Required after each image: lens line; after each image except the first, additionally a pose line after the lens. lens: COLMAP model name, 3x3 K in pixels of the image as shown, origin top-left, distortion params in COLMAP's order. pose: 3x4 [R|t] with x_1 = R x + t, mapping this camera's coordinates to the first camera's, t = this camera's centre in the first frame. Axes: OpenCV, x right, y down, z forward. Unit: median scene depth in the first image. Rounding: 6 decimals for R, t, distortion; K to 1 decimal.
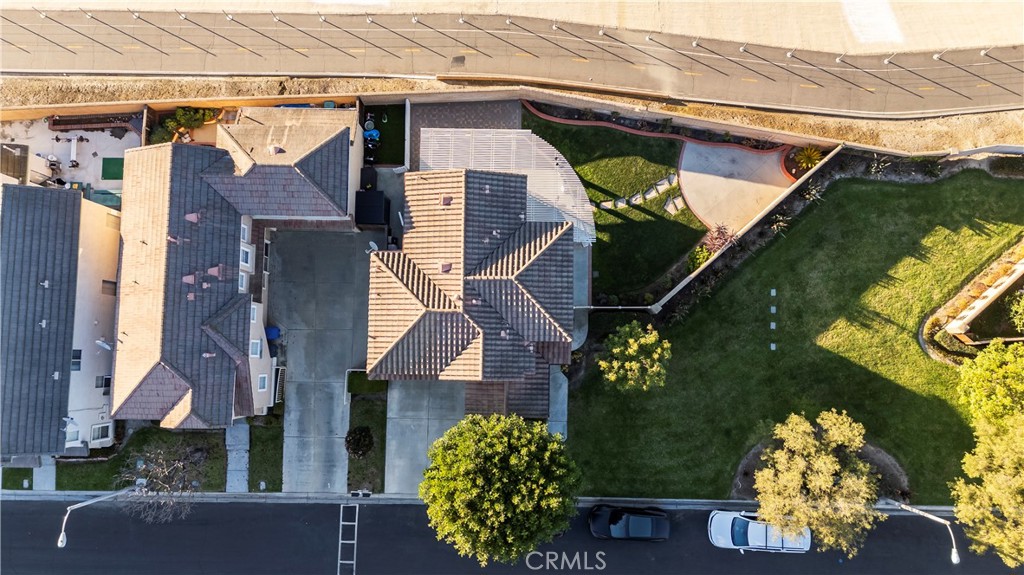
lens RADIAL K [[747.9, 0, 512.0], [0, 747.9, 287.5], [0, 0, 1]] dist [0.097877, -0.120592]
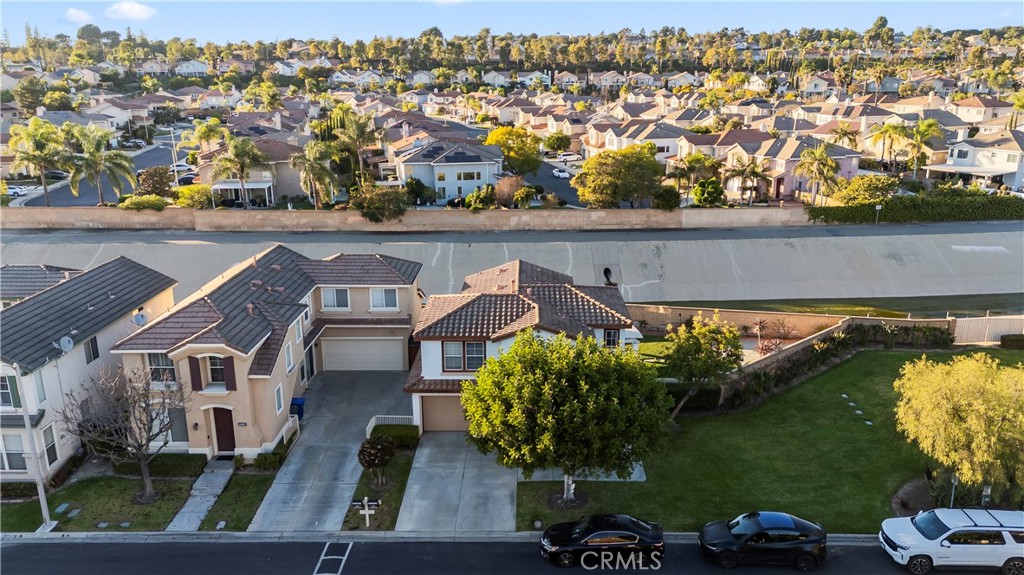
lens RADIAL K [[747.9, 0, 512.0], [0, 747.9, 287.5], [0, 0, 1]] dist [0.097877, -0.120592]
pose [[0.999955, 0.008715, -0.003816, -0.060634], [-0.006756, 0.368043, -0.929784, 0.832259], [-0.006698, 0.929768, 0.368085, 0.538191]]
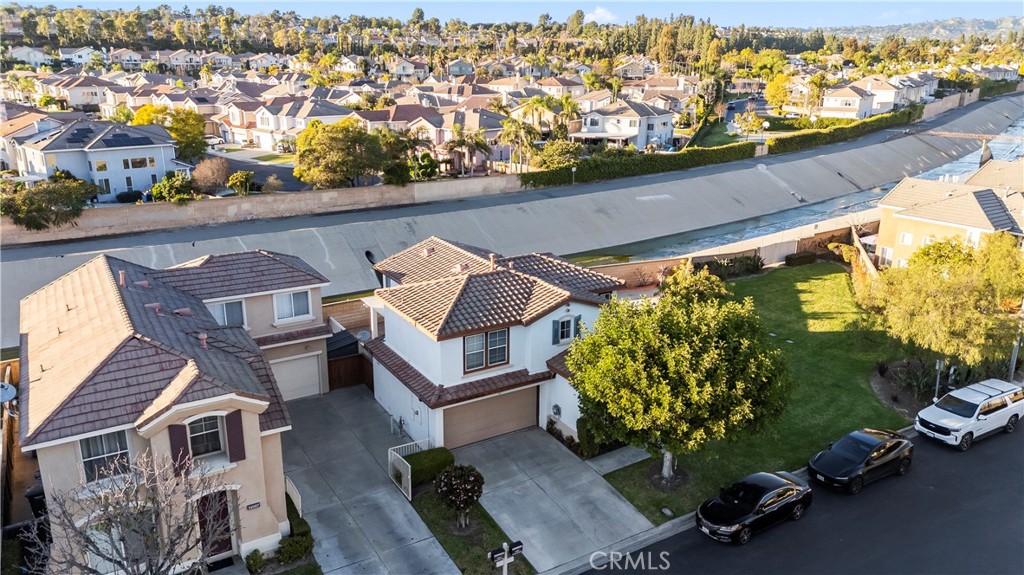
lens RADIAL K [[747.9, 0, 512.0], [0, 747.9, 287.5], [0, 0, 1]] dist [0.097877, -0.120592]
pose [[0.846998, -0.137656, 0.513463, -0.437452], [0.527154, 0.342092, -0.777870, 0.617341], [-0.068573, 0.929529, 0.362317, 0.610877]]
